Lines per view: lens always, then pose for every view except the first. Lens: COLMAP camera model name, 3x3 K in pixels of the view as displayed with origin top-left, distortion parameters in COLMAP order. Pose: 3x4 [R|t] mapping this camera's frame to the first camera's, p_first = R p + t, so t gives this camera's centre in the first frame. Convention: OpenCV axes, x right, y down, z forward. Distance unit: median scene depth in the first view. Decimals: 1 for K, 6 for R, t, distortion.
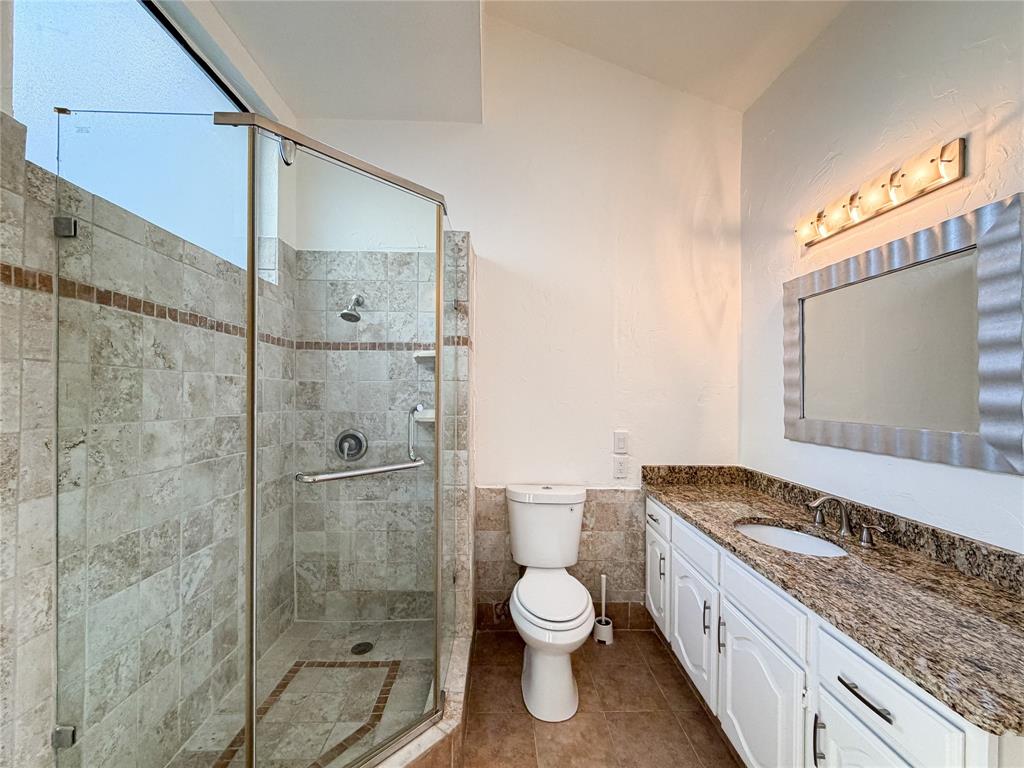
lens RADIAL K [[410.5, 0, 510.7], [0, 410.5, 395.1], [0, 0, 1]] dist [0.000588, -0.000391]
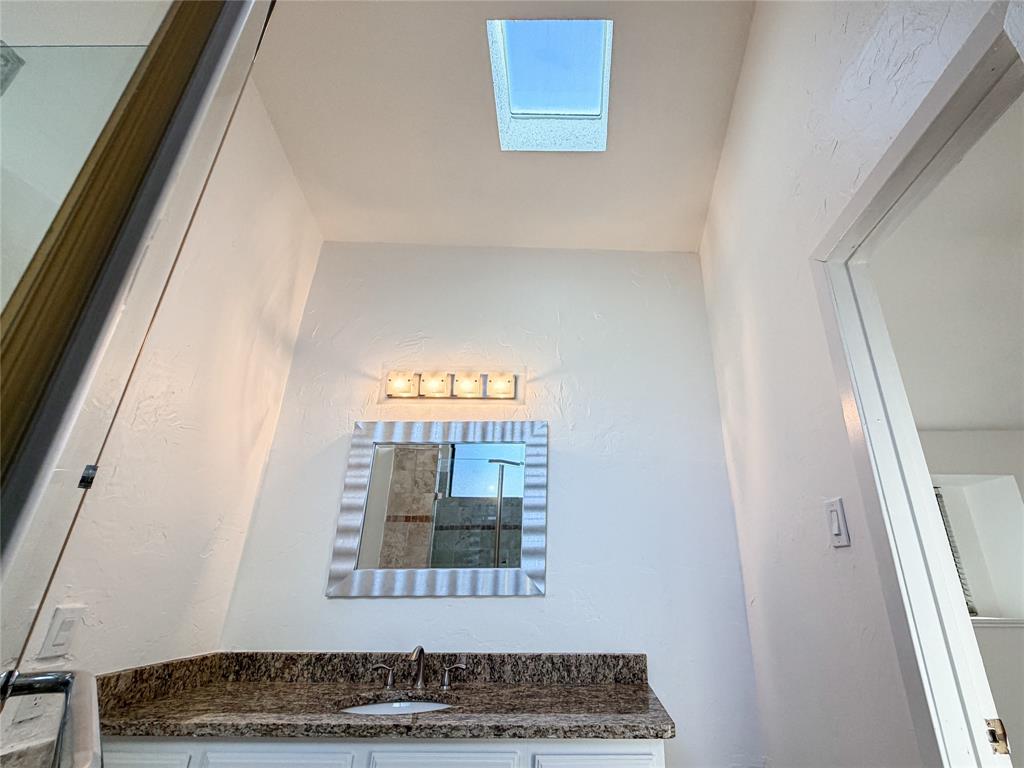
lens RADIAL K [[471.0, 0, 578.8], [0, 471.0, 384.4], [0, 0, 1]] dist [-0.001880, -0.000191]
pose [[0.028944, 0.375477, 0.926380, -0.488562], [0.010176, 0.926609, -0.375888, 0.088908], [-0.999529, 0.020306, 0.022999, 0.557850]]
